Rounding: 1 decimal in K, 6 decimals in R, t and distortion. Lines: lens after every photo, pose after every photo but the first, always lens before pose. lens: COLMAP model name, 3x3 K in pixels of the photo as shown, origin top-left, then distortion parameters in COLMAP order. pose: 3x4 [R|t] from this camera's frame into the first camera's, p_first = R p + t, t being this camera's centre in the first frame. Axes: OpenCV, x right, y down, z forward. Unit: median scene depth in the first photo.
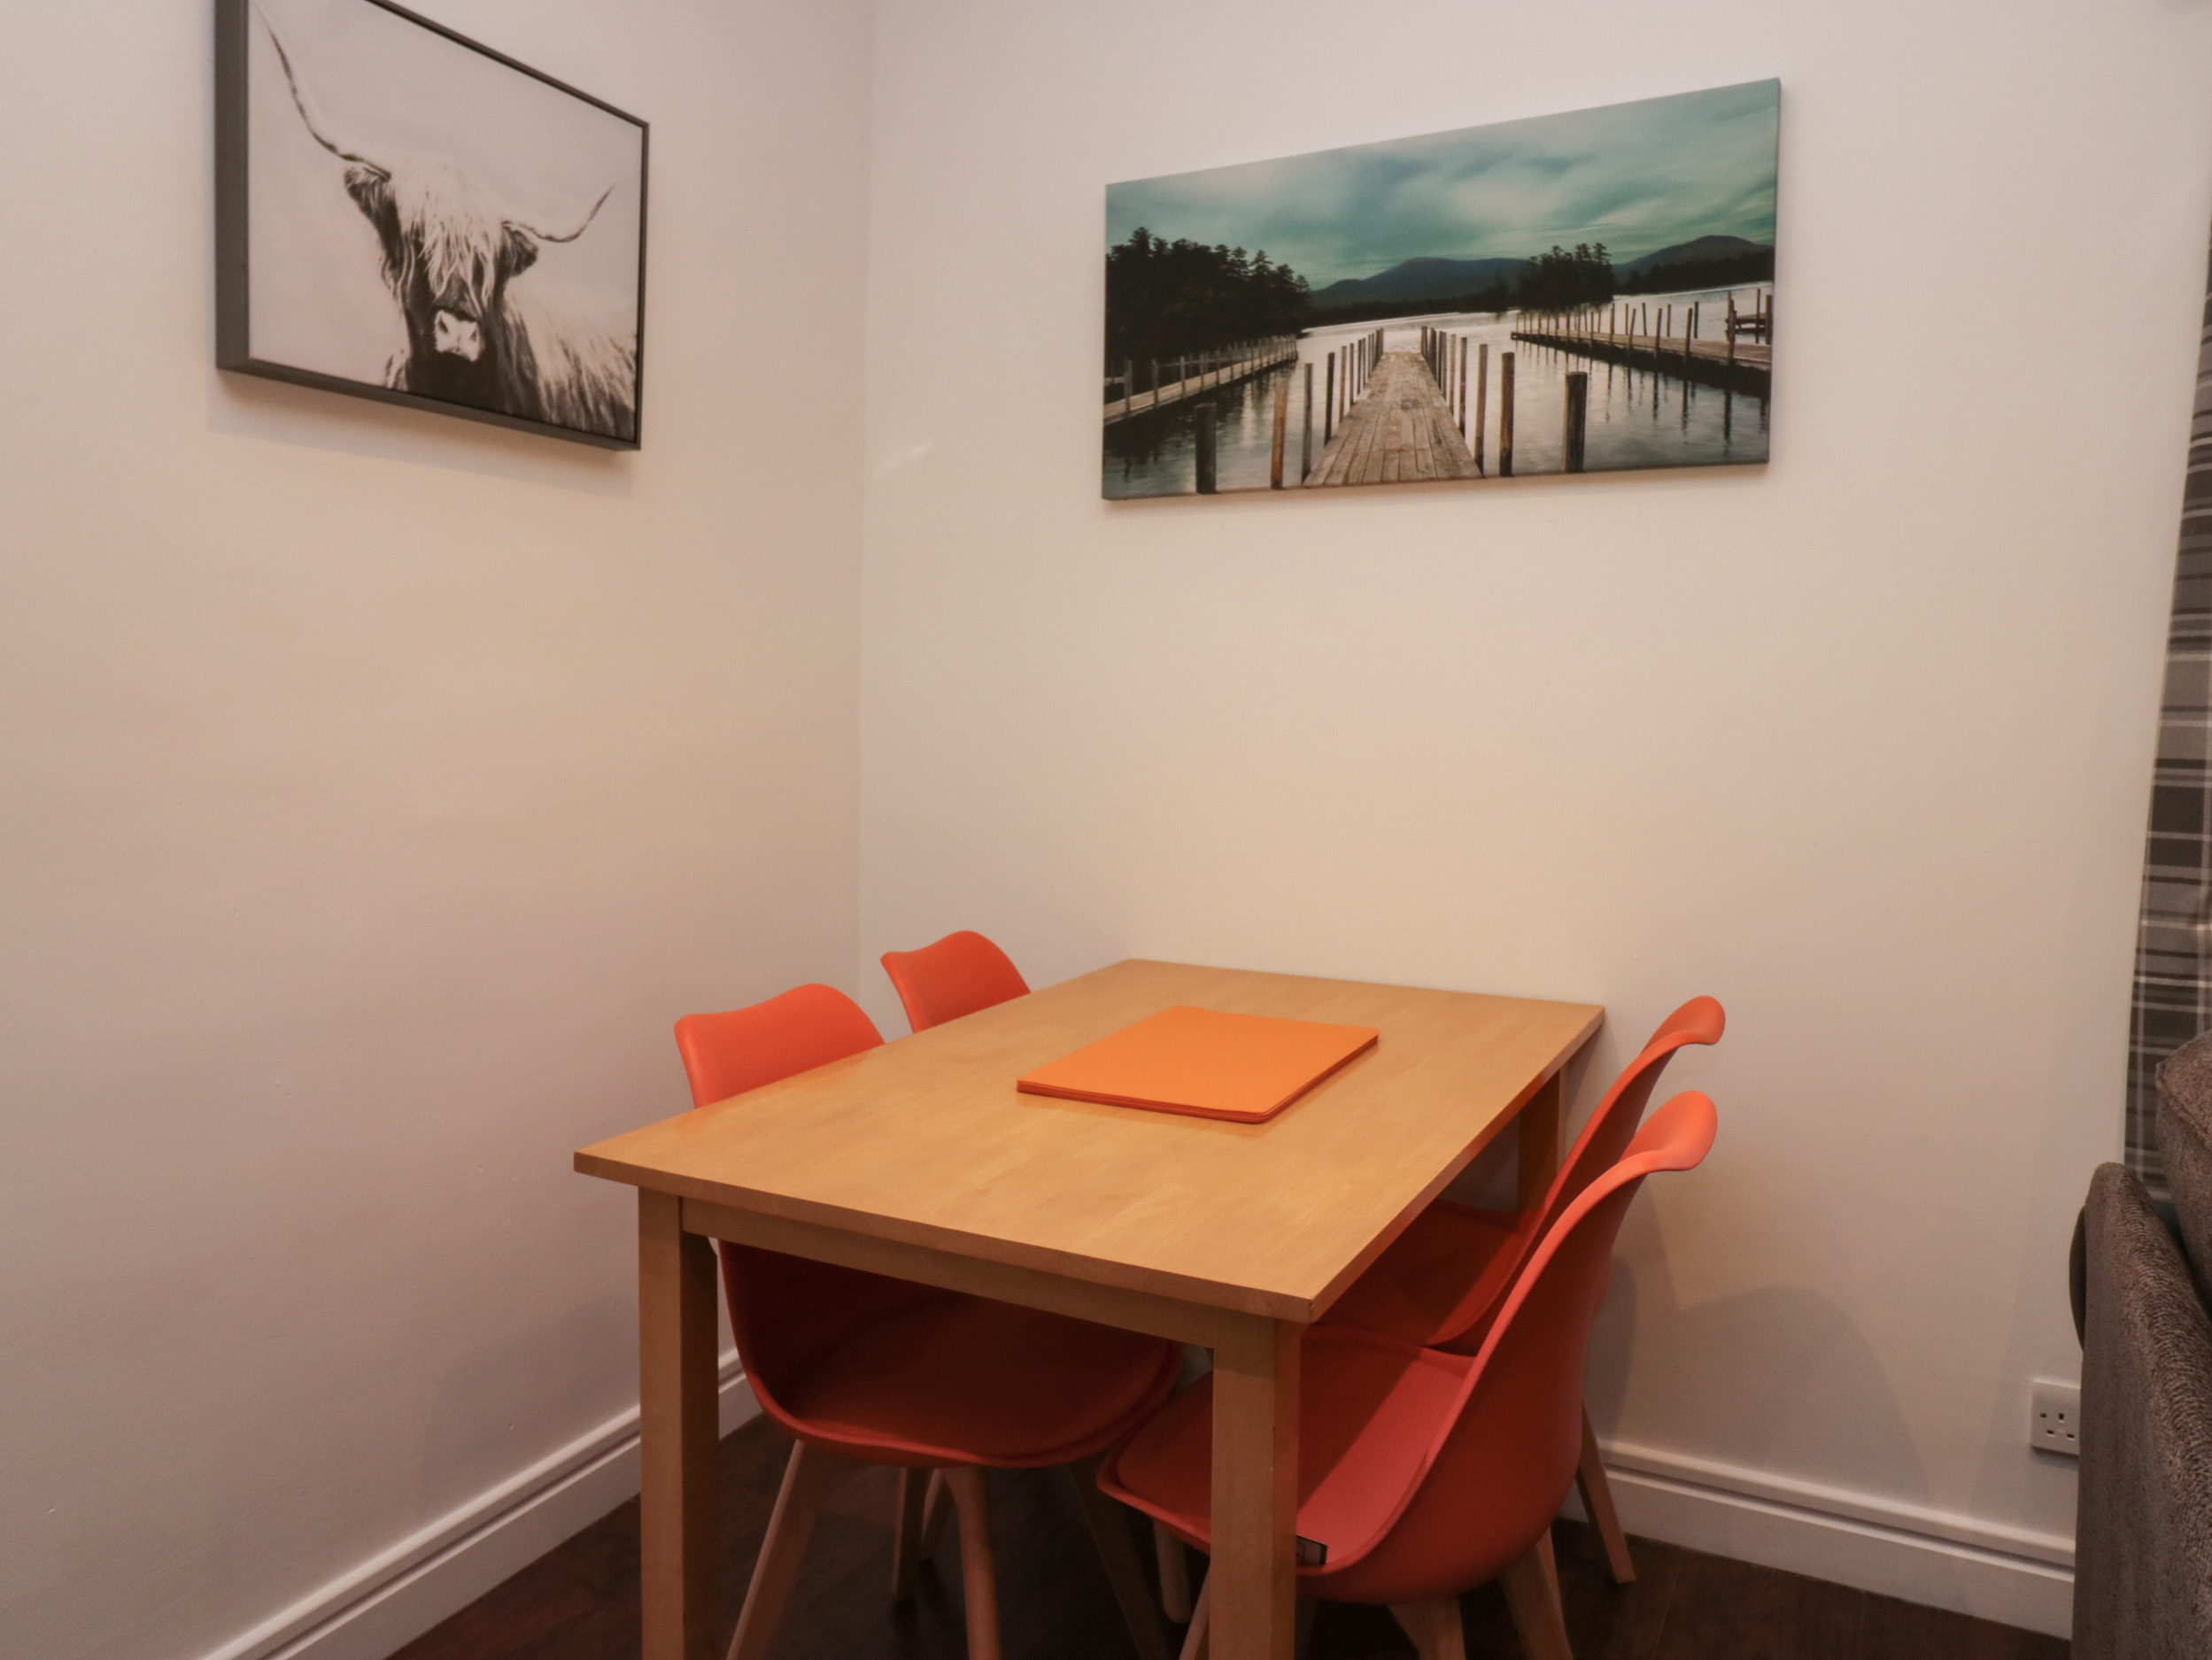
lens RADIAL K [[1584.7, 0, 1118.8], [0, 1584.7, 806.5], [0, 0, 1]] dist [0.009547, -0.004274]
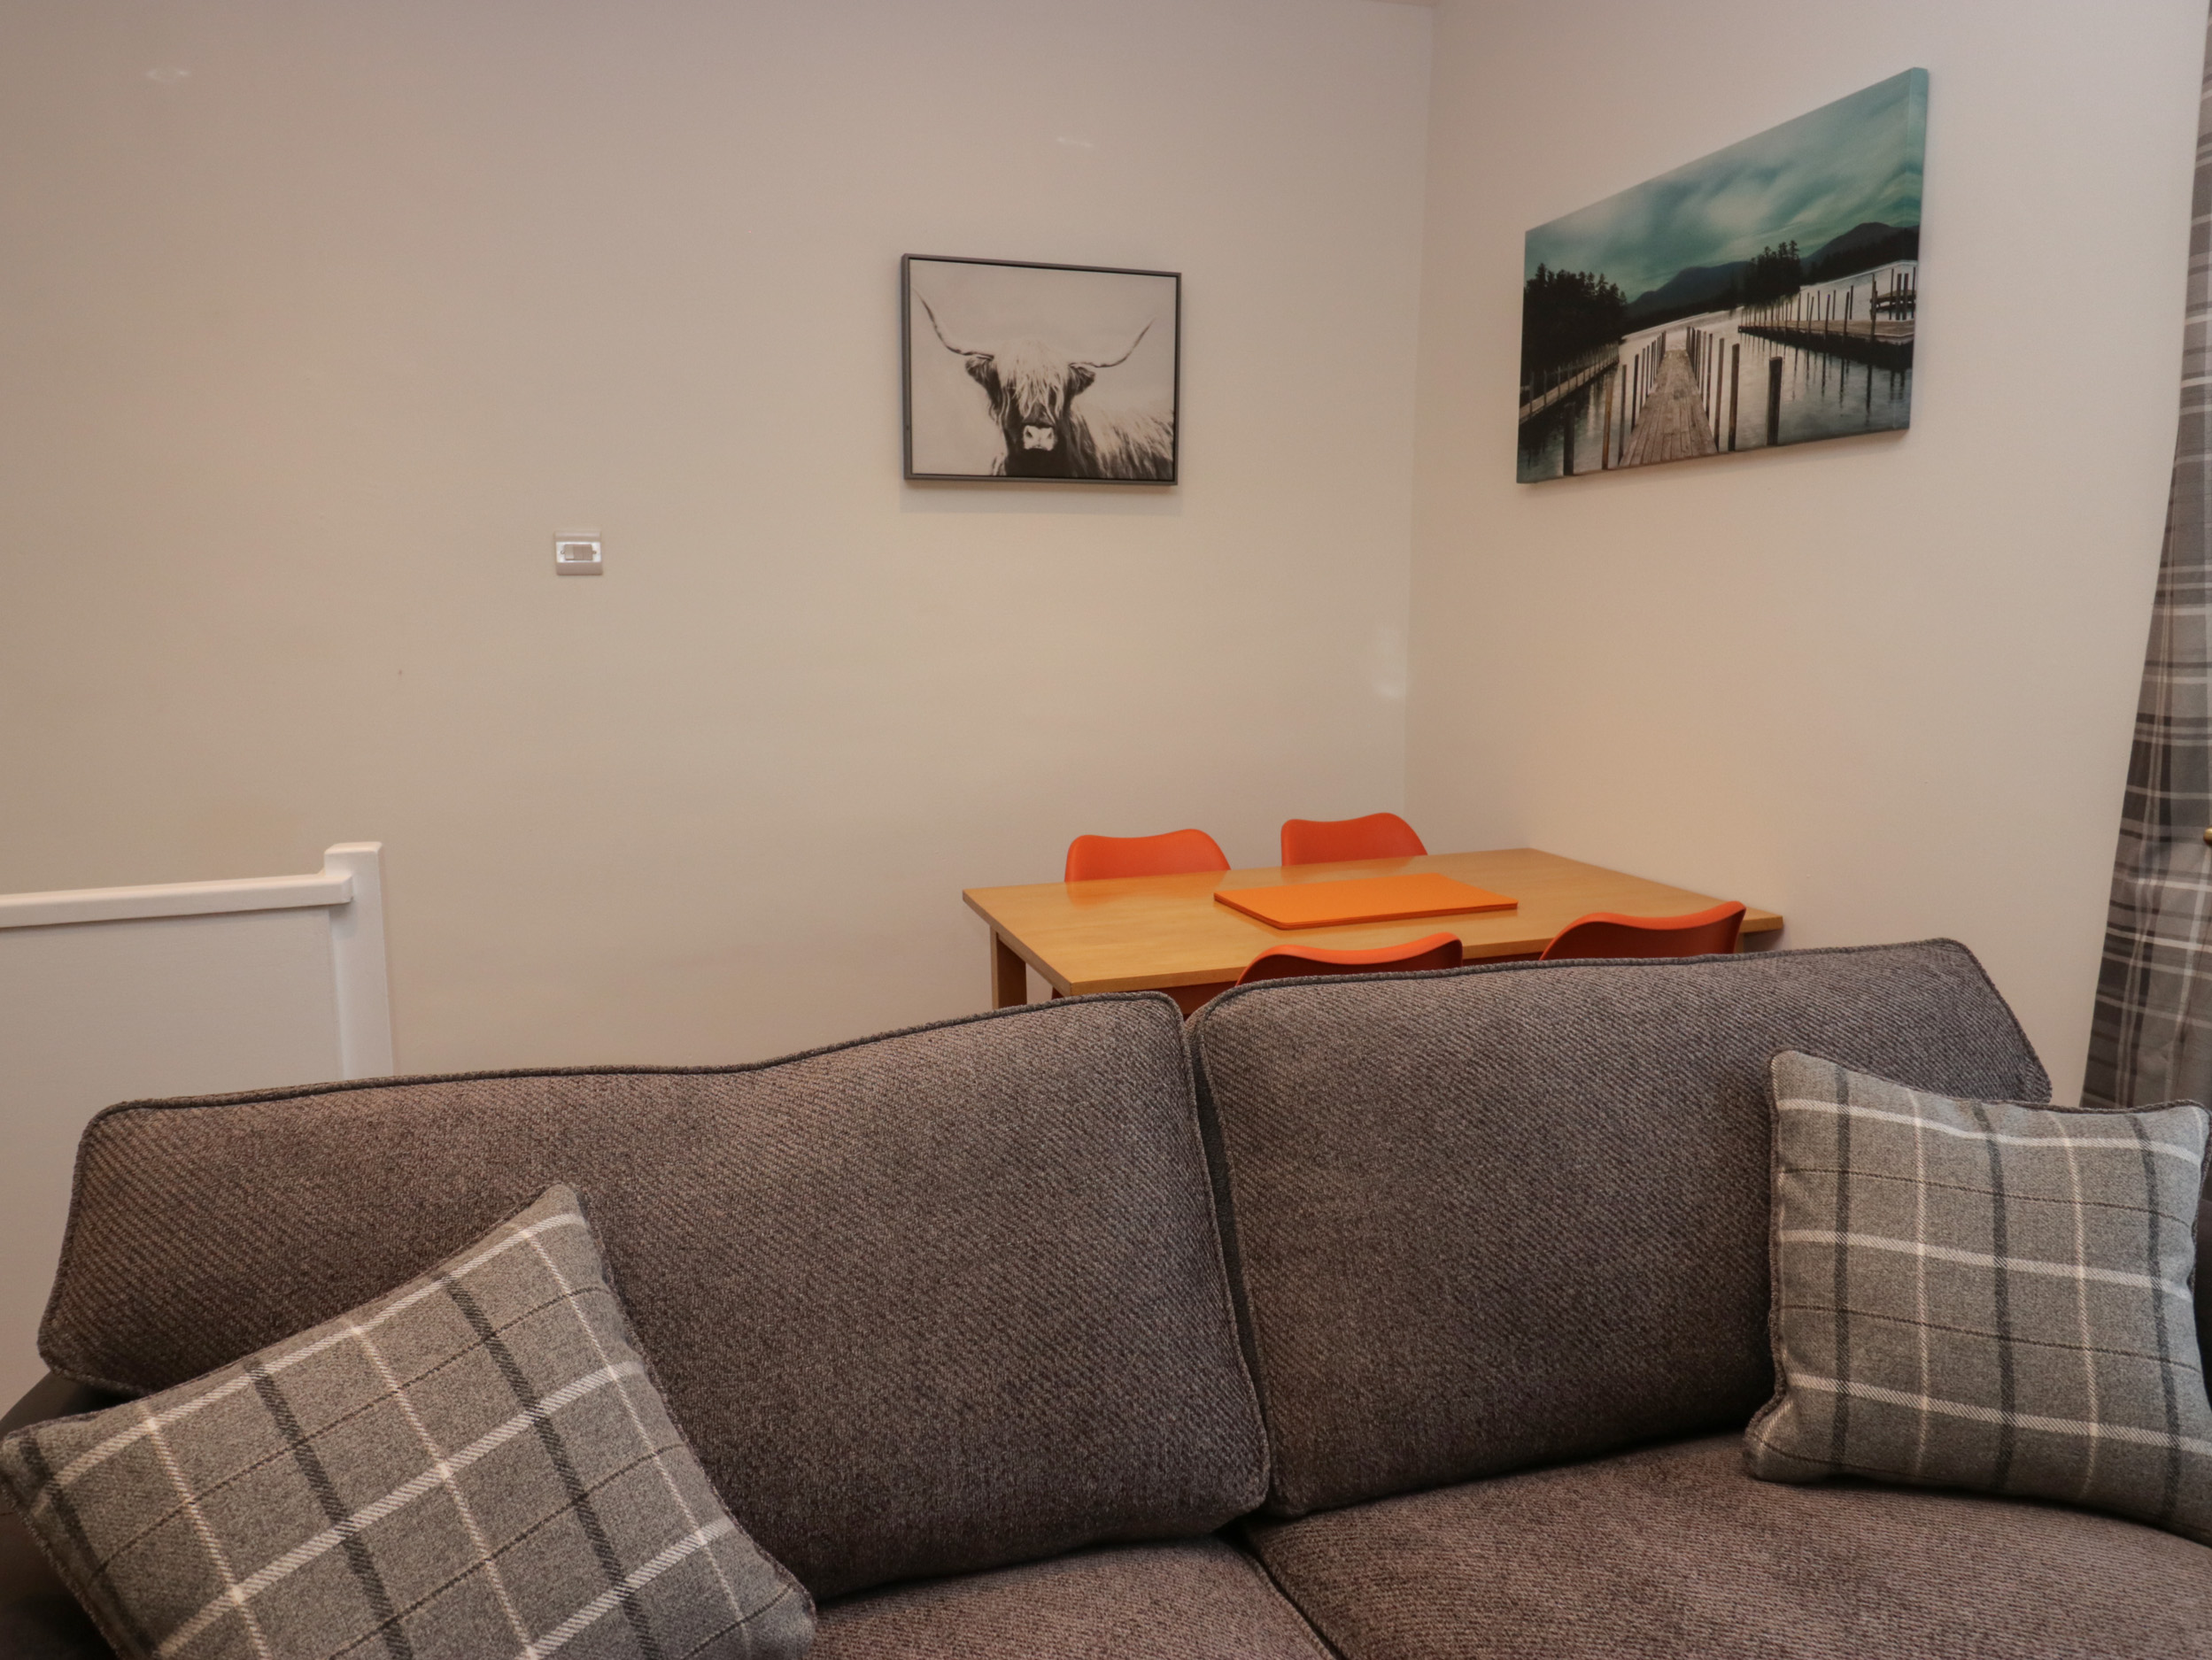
lens RADIAL K [[1584.7, 0, 1118.8], [0, 1584.7, 806.5], [0, 0, 1]] dist [0.009547, -0.004274]
pose [[0.701711, 0.072741, -0.708739, 0.799878], [-0.033203, 0.997032, 0.069457, -0.016809], [0.711688, -0.025207, 0.702043, -0.142984]]
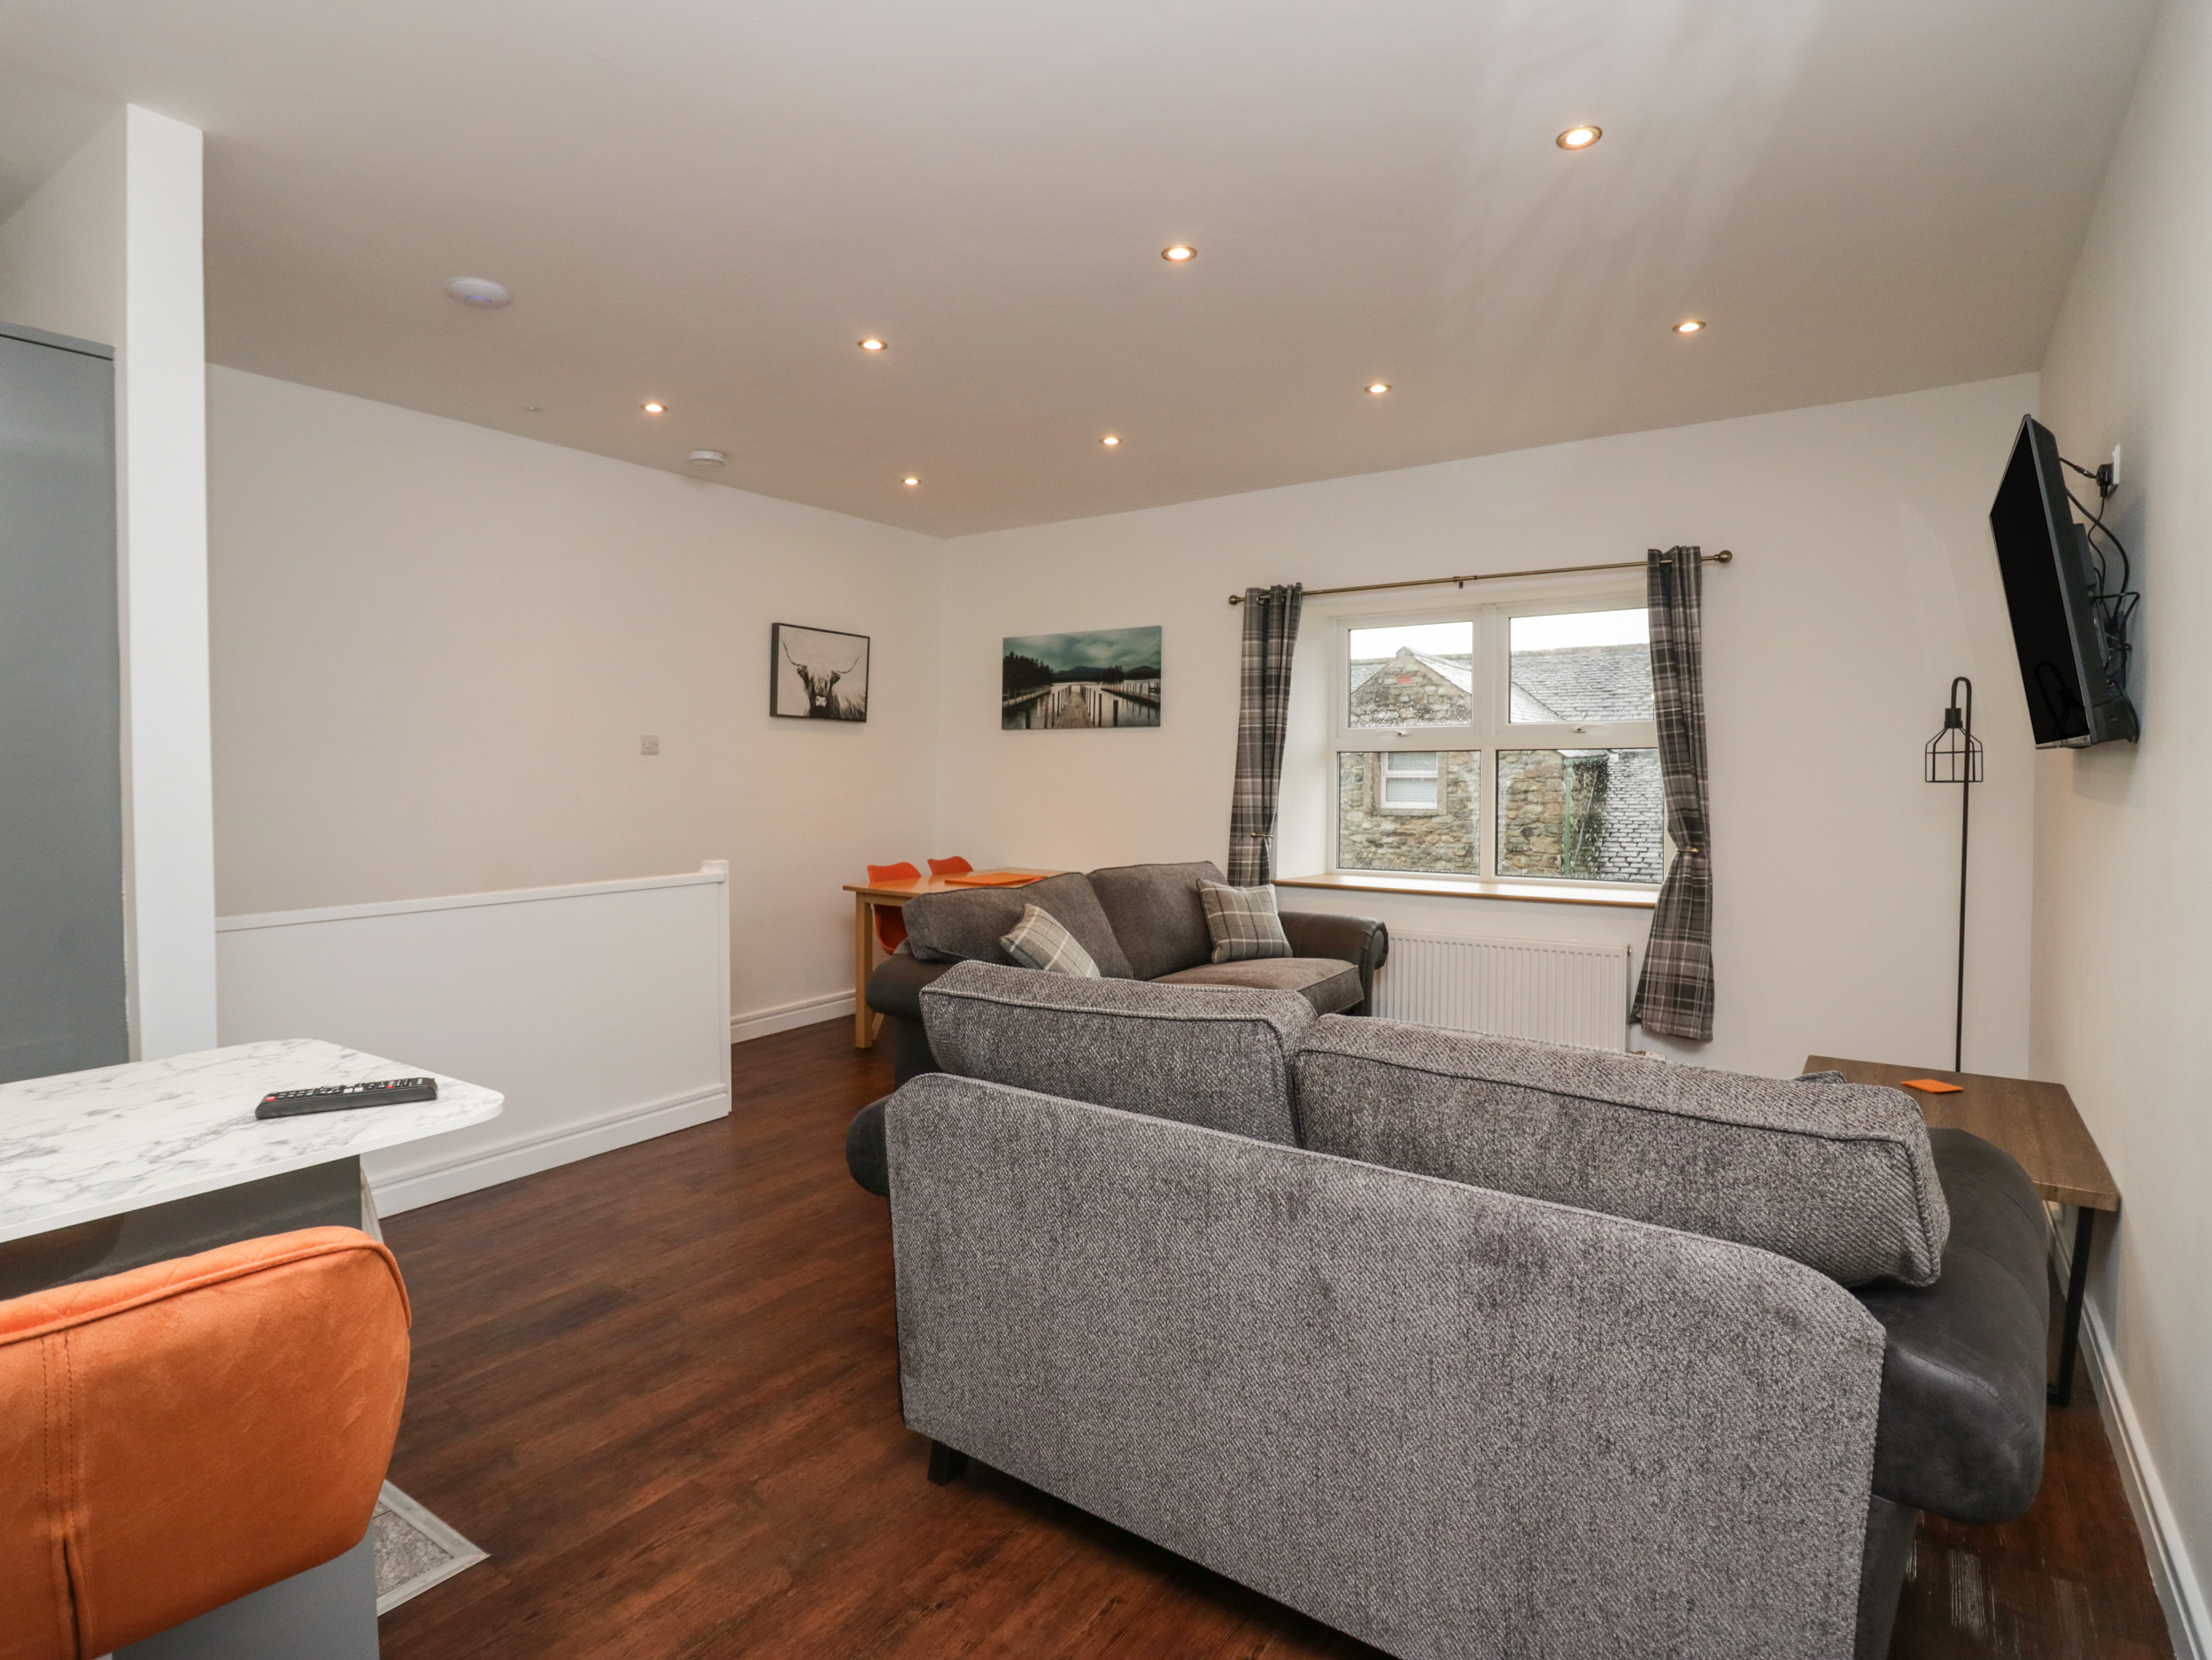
lens RADIAL K [[1156.7, 0, 1127.9], [0, 1156.7, 833.5], [0, 0, 1]] dist [-0.001251, -0.013220]
pose [[0.993223, 0.005711, -0.116087, 0.635440], [-0.007997, 0.999783, -0.019236, 0.084343], [0.115952, 0.020034, 0.993053, -1.649184]]
